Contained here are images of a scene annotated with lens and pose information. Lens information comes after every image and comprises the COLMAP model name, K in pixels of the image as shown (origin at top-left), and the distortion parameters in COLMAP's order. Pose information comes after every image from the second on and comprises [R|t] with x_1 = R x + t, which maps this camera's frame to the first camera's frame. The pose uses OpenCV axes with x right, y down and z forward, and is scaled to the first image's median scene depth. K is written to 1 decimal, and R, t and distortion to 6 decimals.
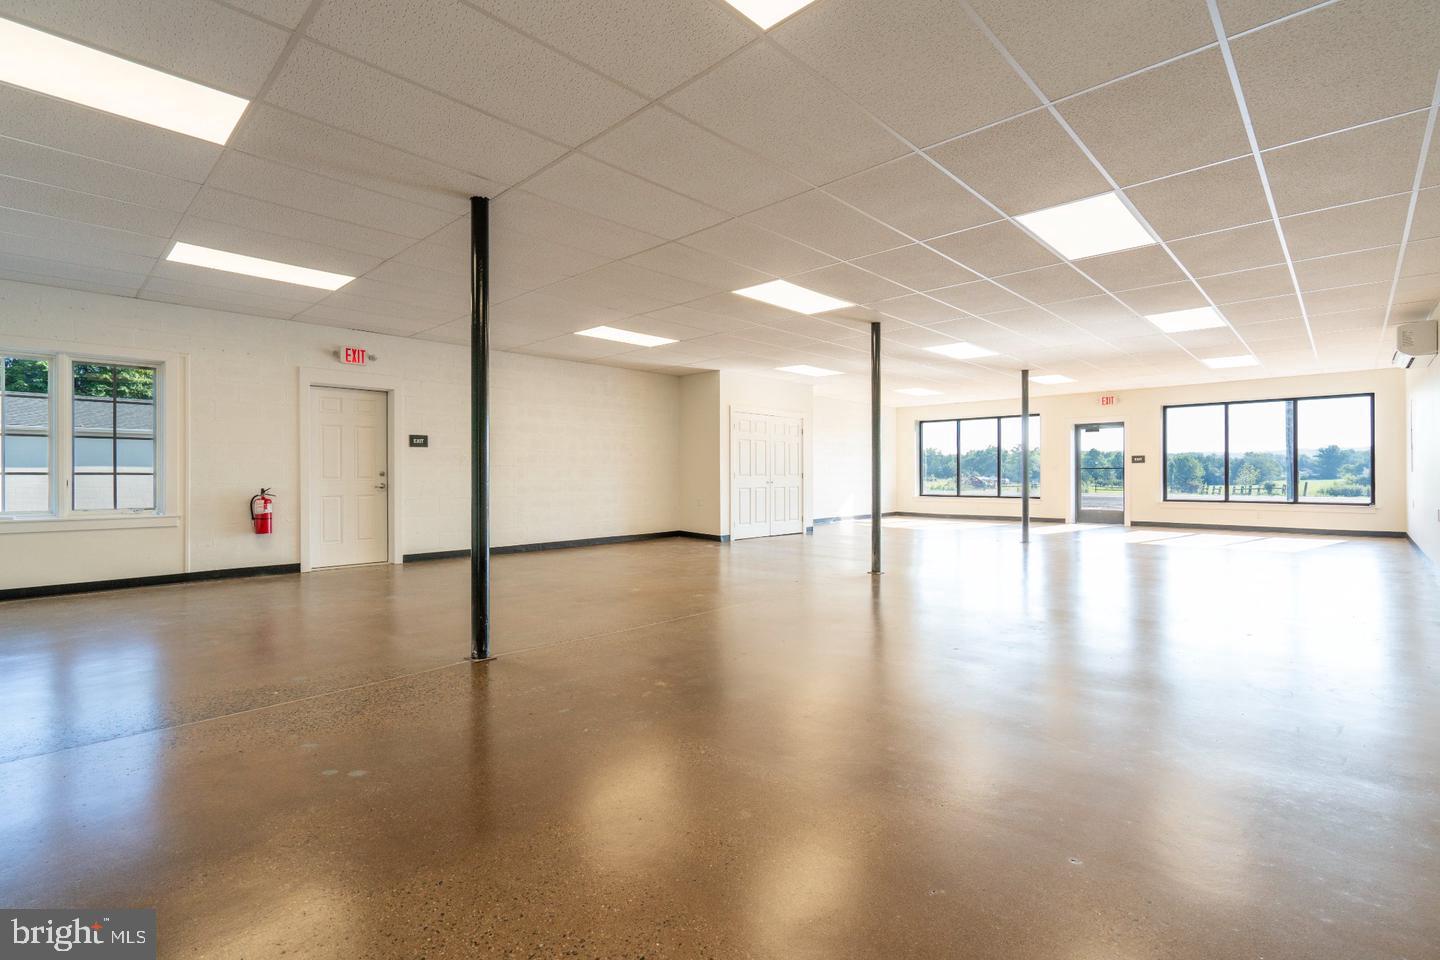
lens RADIAL K [[667.6, 0, 720.0], [0, 667.6, 480.0], [0, 0, 1]] dist [-0.000674, 0.000642]
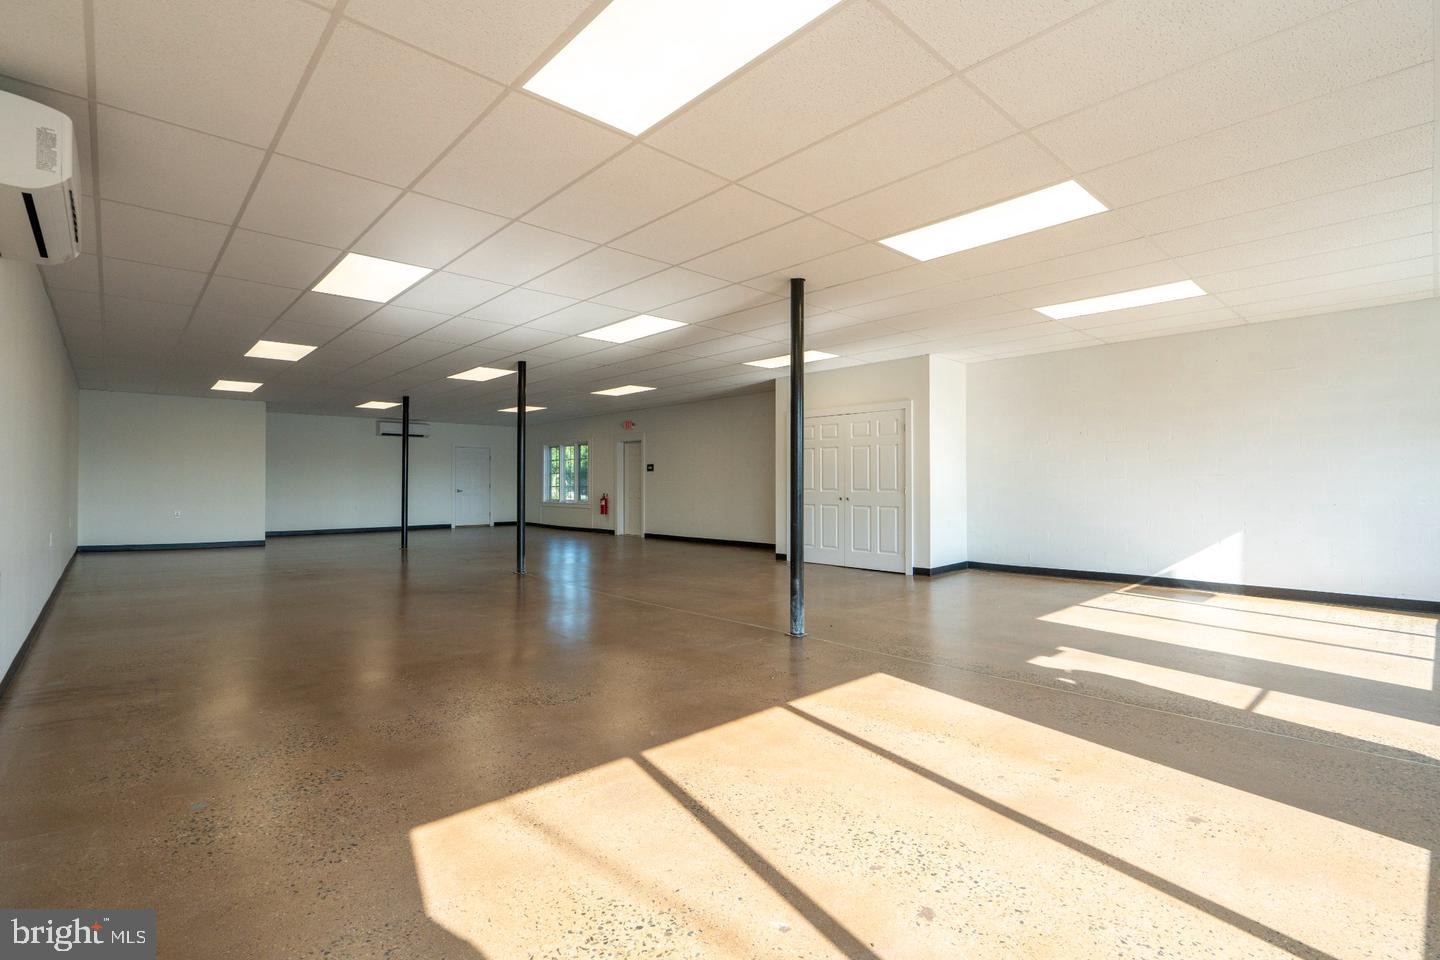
lens RADIAL K [[666.2, 0, 765.2], [0, 666.2, 475.7], [0, 0, 1]] dist [0.002504, 0.000633]
pose [[-0.028650, -0.010131, -0.999538, 1.264260], [-0.004345, 0.999940, -0.010010, -0.022164], [0.999580, 0.004056, -0.028693, 1.352694]]
